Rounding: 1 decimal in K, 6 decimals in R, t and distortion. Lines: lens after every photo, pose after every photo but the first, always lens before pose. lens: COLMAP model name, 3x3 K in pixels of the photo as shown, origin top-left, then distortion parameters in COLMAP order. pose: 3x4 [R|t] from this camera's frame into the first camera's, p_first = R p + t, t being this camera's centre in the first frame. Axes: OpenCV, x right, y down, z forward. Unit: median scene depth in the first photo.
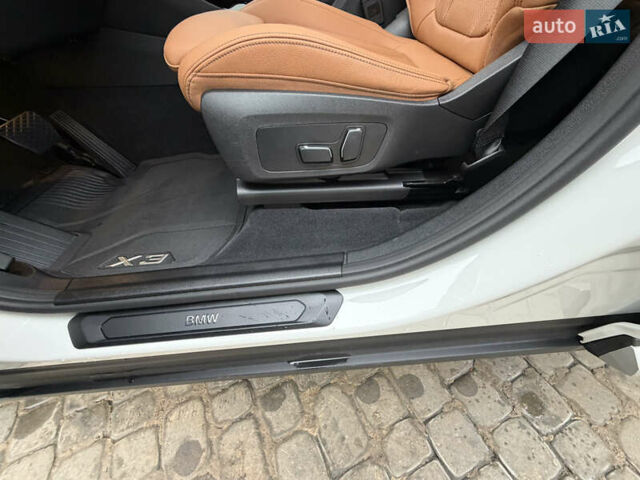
lens RADIAL K [[254.3, 0, 318.8], [0, 254.3, 238.2], [0, 0, 1]] dist [-0.000711, -0.000096]
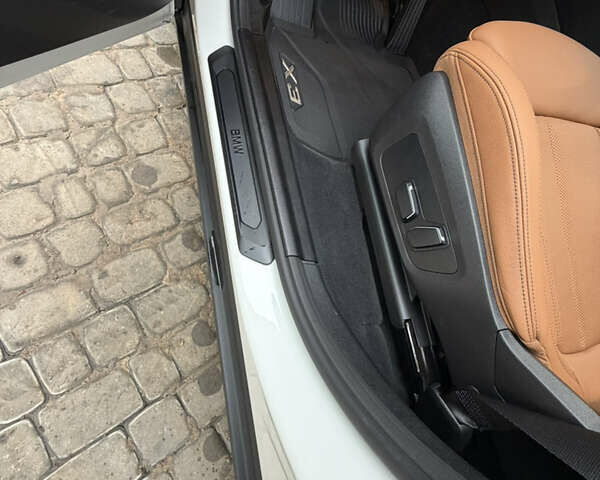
lens RADIAL K [[318.7, 0, 301.3], [0, 318.7, 238.4], [0, 0, 1]] dist [-0.000645, 0.001419]
pose [[0.124134, 0.962199, -0.242414, 0.202676], [-0.942706, 0.190604, 0.273818, -0.155921], [0.309672, 0.194535, 0.930731, -0.079934]]
